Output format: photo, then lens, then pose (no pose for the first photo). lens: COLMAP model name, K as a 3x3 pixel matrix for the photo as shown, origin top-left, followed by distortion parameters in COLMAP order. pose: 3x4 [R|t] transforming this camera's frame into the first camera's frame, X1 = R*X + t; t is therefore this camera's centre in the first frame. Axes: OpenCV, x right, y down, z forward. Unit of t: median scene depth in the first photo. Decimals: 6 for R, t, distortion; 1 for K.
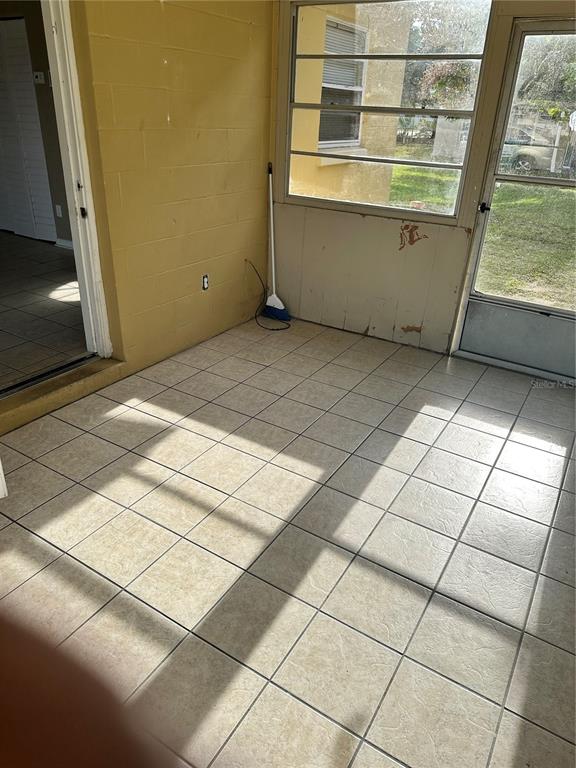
lens RADIAL K [[542.4, 0, 288.0], [0, 542.4, 384.0], [0, 0, 1]] dist [0.064996, -0.070220]
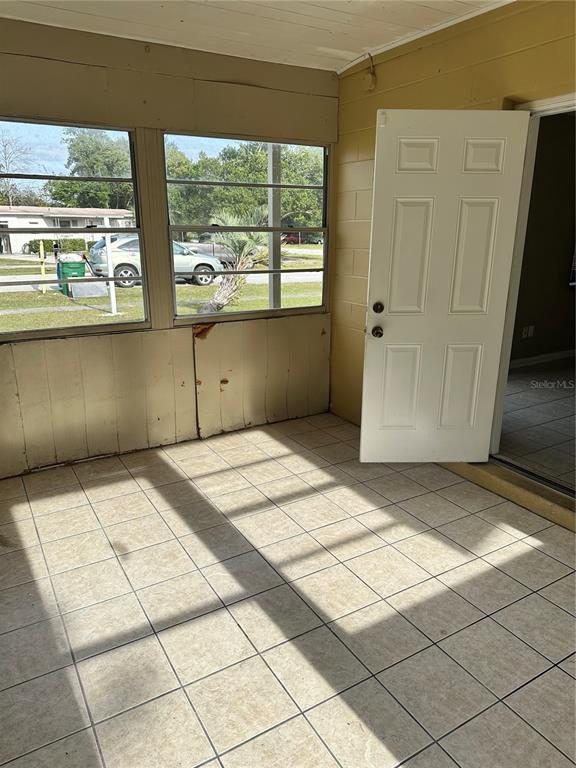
lens RADIAL K [[542.4, 0, 288.0], [0, 542.4, 384.0], [0, 0, 1]] dist [0.064996, -0.070220]
pose [[-0.466854, 0.208669, -0.859363, 0.829115], [-0.415861, 0.805808, 0.421584, -0.513464], [0.780453, 0.554194, -0.289417, 1.044705]]
